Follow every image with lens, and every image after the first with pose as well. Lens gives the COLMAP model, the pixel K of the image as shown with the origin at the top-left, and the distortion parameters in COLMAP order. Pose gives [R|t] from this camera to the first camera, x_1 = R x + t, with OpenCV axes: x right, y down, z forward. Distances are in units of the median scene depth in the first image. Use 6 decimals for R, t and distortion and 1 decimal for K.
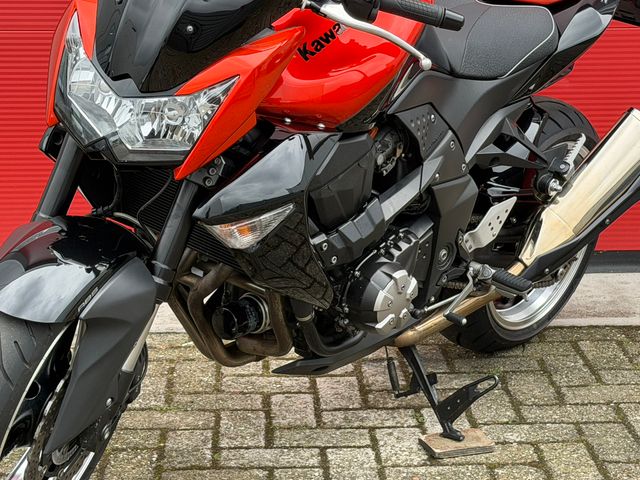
lens RADIAL K [[1542.1, 0, 336.2], [0, 1542.1, 241.6], [0, 0, 1]] dist [0.130041, 0.000000]
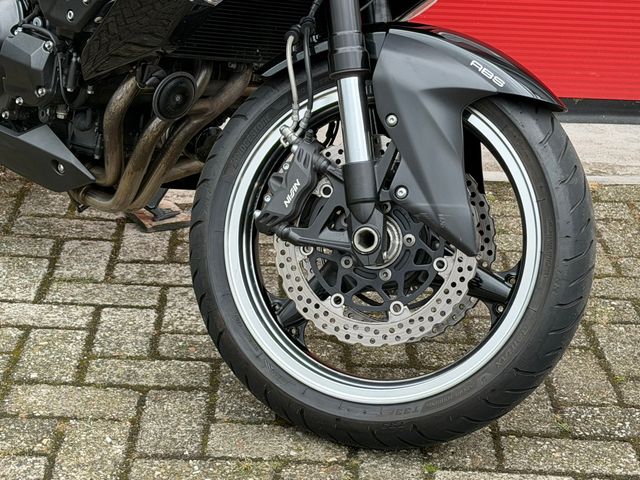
lens RADIAL K [[1542.1, 0, 331.2], [0, 1542.1, 259.9], [0, 0, 1]] dist [0.130041, 0.000000]
pose [[0.998459, 0.054696, -0.009423, 0.132620], [-0.053129, 0.991003, 0.122844, -0.006097], [0.016057, -0.122154, 0.992381, 0.149477]]
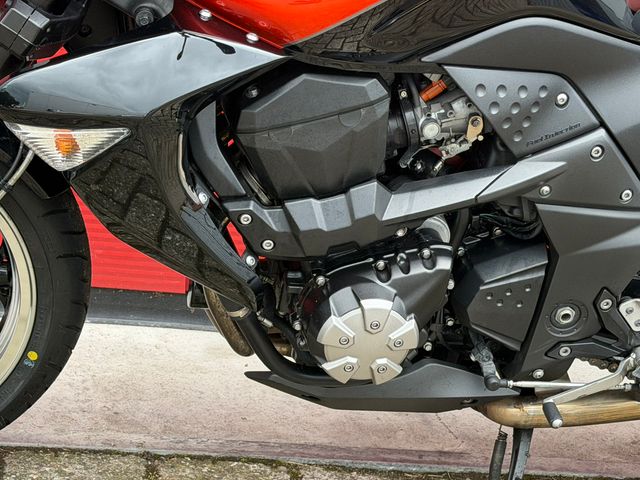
lens RADIAL K [[1542.1, 0, 322.6], [0, 1542.1, 247.1], [0, 0, 1]] dist [0.130041, 0.000000]
pose [[0.758995, 0.342265, -0.553878, 0.350683], [-0.311602, 0.937885, 0.152563, -0.087531], [0.571691, 0.056795, 0.818501, 0.423900]]
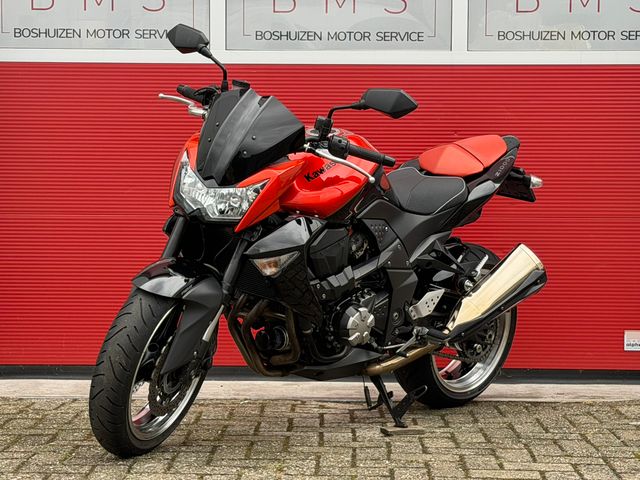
lens RADIAL K [[1542.1, 0, 323.0], [0, 1542.1, 240.8], [0, 0, 1]] dist [0.130041, 0.000000]
pose [[0.997898, 0.008721, -0.064209, 0.100178], [-0.022704, 0.975144, -0.220405, 0.307917], [0.060690, 0.221400, 0.973293, -0.665172]]
